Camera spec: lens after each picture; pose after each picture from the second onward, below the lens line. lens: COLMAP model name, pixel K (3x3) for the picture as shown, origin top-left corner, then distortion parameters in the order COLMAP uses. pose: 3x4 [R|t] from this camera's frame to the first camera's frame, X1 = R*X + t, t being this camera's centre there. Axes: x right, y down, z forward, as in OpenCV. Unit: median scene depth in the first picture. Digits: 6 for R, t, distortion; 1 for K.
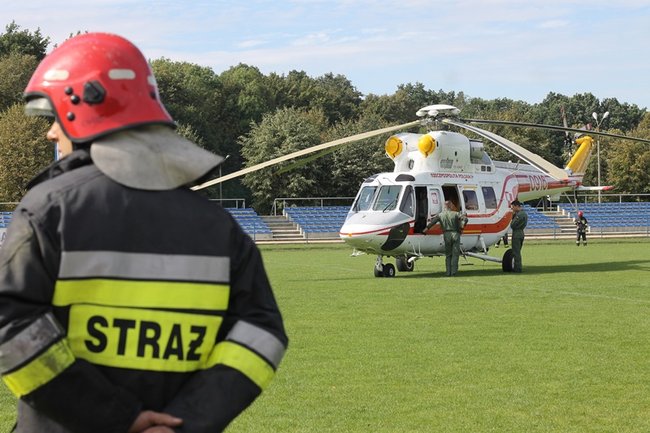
lens RADIAL K [[1525.0, 0, 348.3], [0, 1525.0, 217.0], [0, 0, 1]] dist [-0.120950, 0.000000]
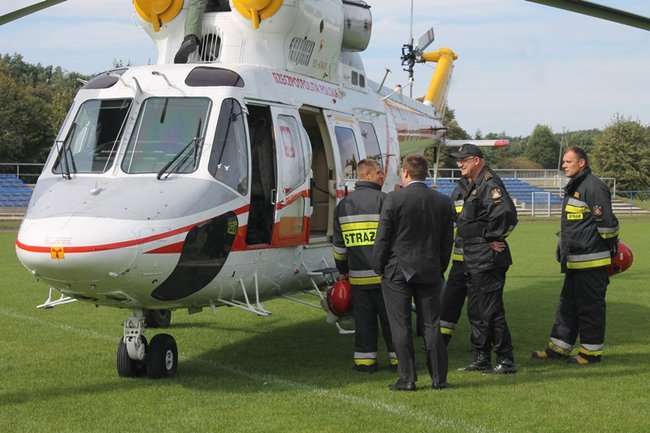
lens RADIAL K [[1345.1, 0, 325.4], [0, 1345.1, 214.4], [0, 0, 1]] dist [0.038570, 0.000000]
pose [[0.961240, 0.011987, 0.275452, -0.015709], [-0.017081, 0.999724, 0.016103, -0.000660], [-0.275183, -0.020184, 0.961180, 0.564463]]
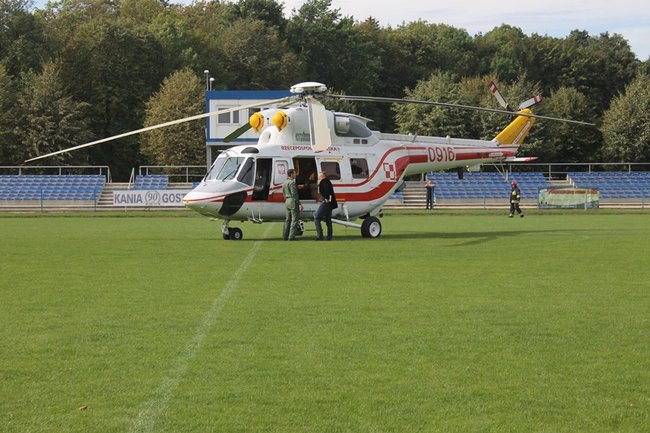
lens RADIAL K [[1571.7, 0, 320.1], [0, 1571.7, 217.0], [0, 0, 1]] dist [0.093727, 0.000000]
pose [[0.971486, 0.016918, -0.236493, 0.282455], [-0.011289, 0.999620, 0.025135, -0.005219], [0.236828, -0.021749, 0.971308, -0.073730]]
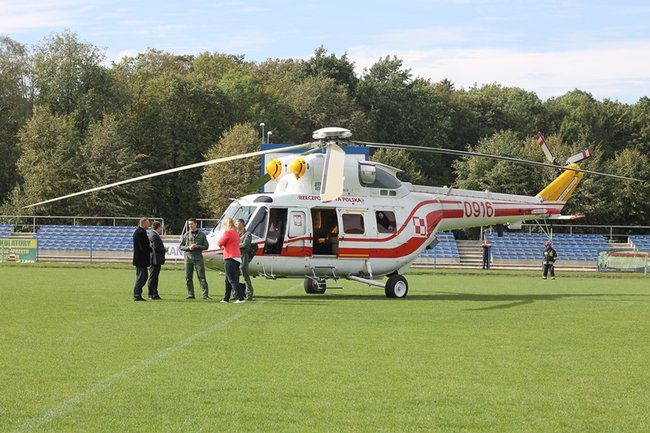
lens RADIAL K [[1525.0, 0, 327.9], [0, 1525.0, 216.1], [0, 0, 1]] dist [-0.120950, 0.000000]
pose [[0.958723, 0.029602, -0.282797, 0.288359], [-0.034394, 0.999336, -0.011994, -0.003030], [0.282254, 0.021225, 0.959105, 0.036095]]
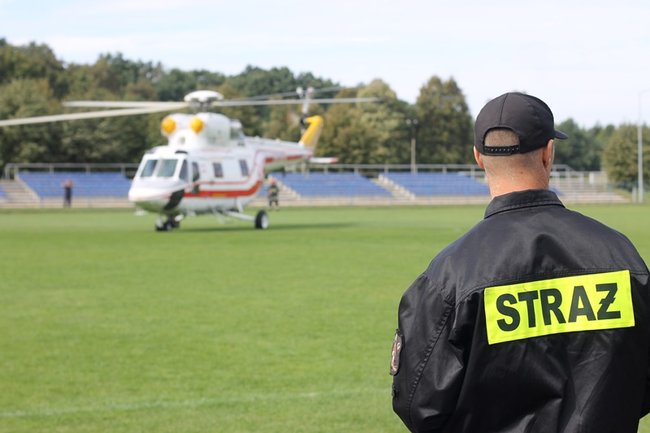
lens RADIAL K [[1525.0, 0, 324.0], [0, 1525.0, 217.7], [0, 0, 1]] dist [-0.120950, 0.000000]
pose [[0.982040, 0.008274, 0.188492, -0.064200], [-0.012398, 0.999709, 0.020709, 0.000626], [-0.188266, -0.022674, 0.981856, -0.183898]]
